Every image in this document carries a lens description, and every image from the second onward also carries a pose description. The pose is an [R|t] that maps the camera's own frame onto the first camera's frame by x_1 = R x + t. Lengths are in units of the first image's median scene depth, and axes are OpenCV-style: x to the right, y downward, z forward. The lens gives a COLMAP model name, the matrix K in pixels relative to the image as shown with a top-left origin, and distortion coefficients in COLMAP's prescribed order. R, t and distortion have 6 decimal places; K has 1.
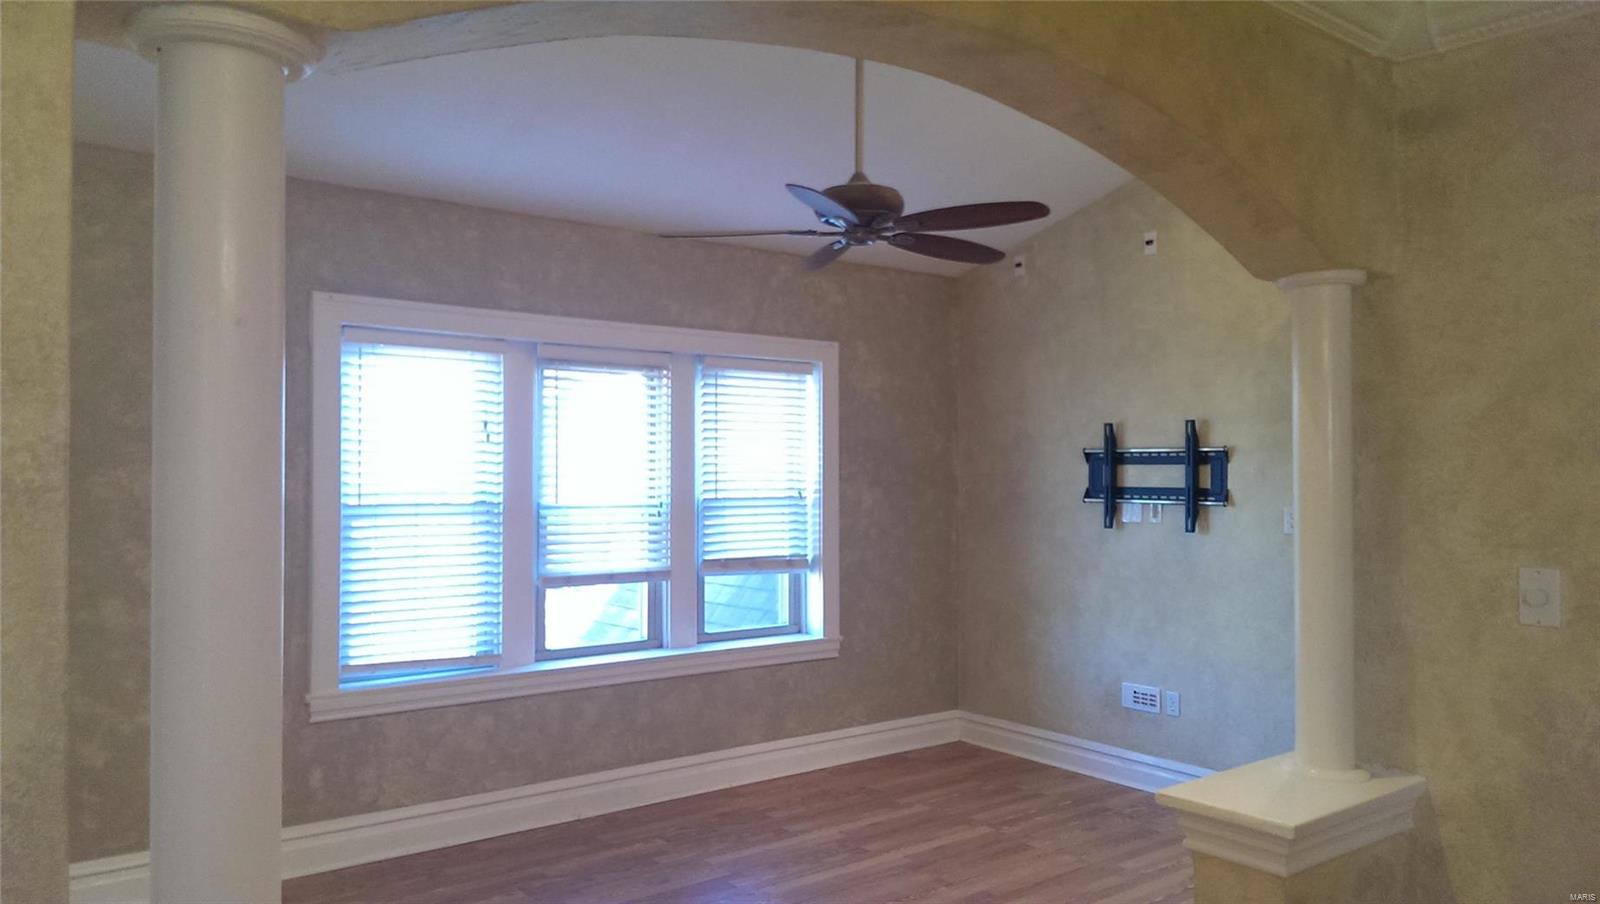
lens RADIAL K [[1151.5, 0, 800.0], [0, 1151.5, 452.0], [0, 0, 1]] dist [0.082326, -0.124582]
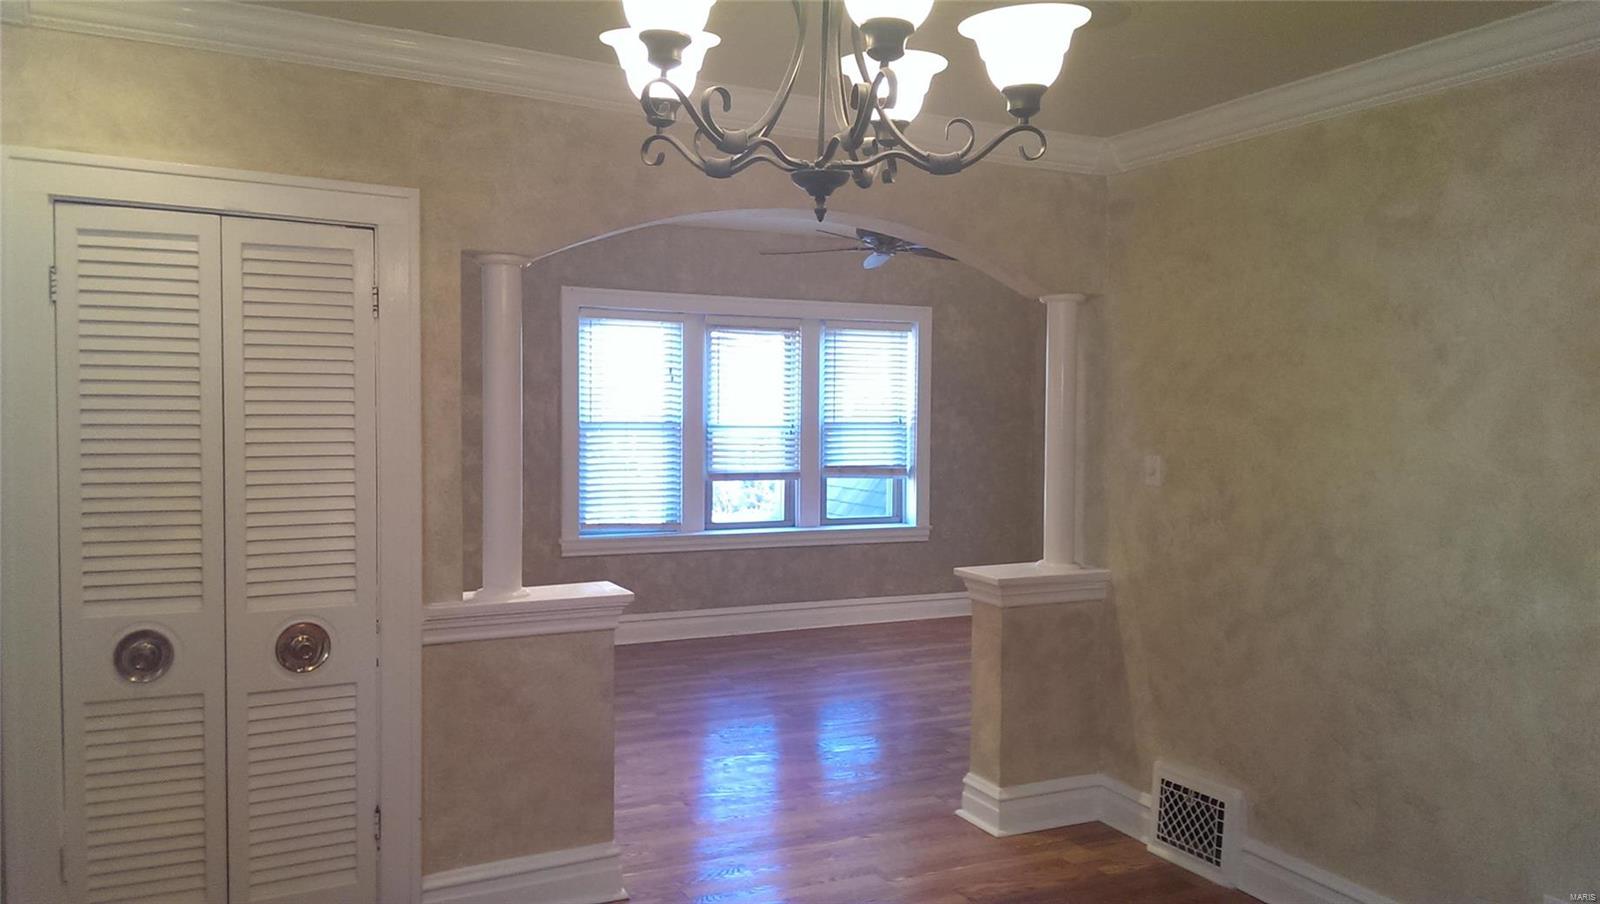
lens RADIAL K [[1151.5, 0, 800.0], [0, 1151.5, 452.0], [0, 0, 1]] dist [0.082326, -0.124582]
pose [[0.976059, 0.017525, -0.216799, 0.198069], [-0.005106, 0.998320, 0.057711, -0.004451], [0.217446, -0.055222, 0.974509, -0.386280]]
